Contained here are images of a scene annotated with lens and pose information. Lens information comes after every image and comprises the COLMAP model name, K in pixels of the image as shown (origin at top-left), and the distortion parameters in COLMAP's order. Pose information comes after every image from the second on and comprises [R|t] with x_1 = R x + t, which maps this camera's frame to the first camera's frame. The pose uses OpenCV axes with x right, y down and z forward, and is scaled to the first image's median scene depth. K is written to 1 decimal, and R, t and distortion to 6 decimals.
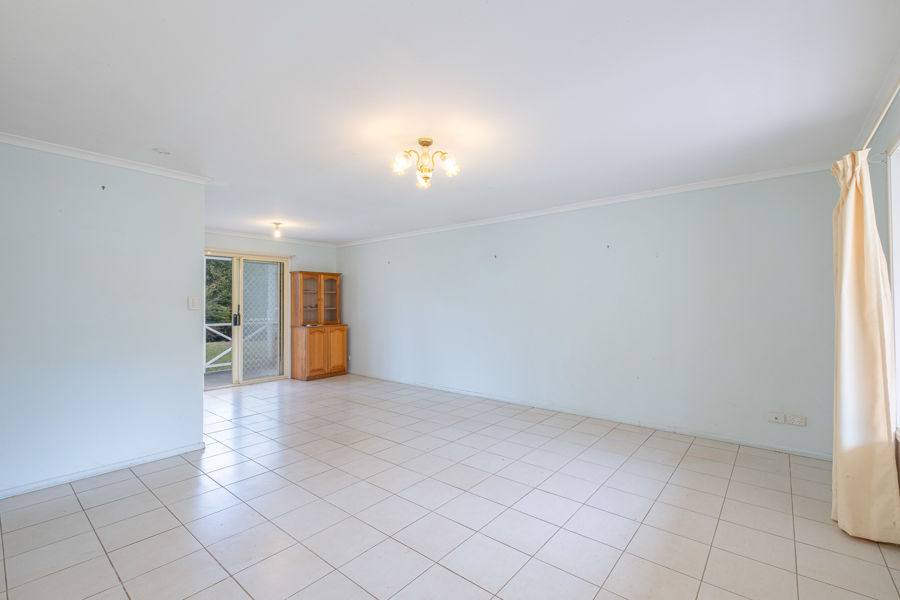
lens RADIAL K [[399.0, 0, 447.3], [0, 399.0, 302.2], [0, 0, 1]] dist [0.002667, -0.006202]
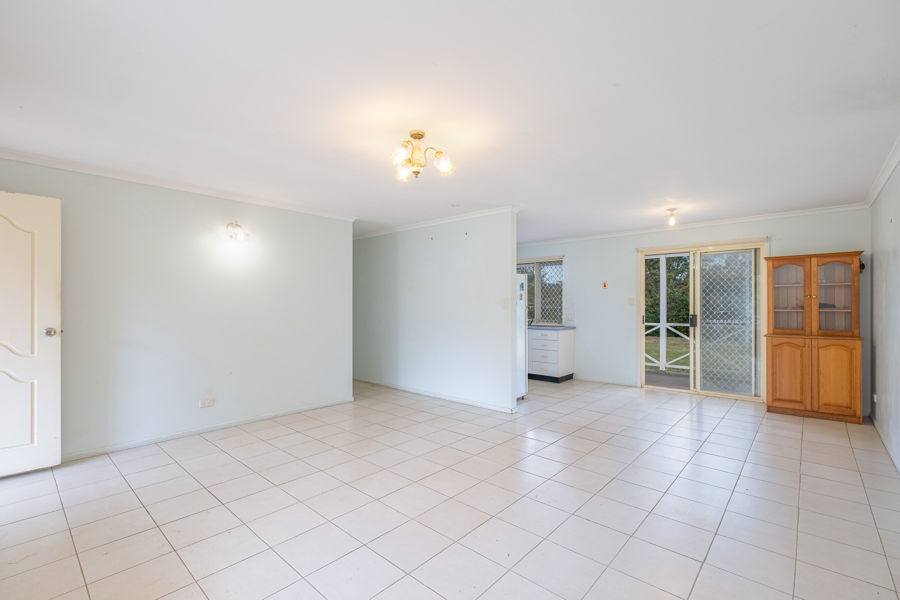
lens RADIAL K [[399.0, 0, 447.3], [0, 399.0, 302.2], [0, 0, 1]] dist [0.002667, -0.006202]
pose [[-0.038186, -0.002193, -0.999268, 0.394514], [0.005828, 0.999980, -0.002417, 0.001724], [0.999254, -0.005916, -0.038172, 0.480276]]
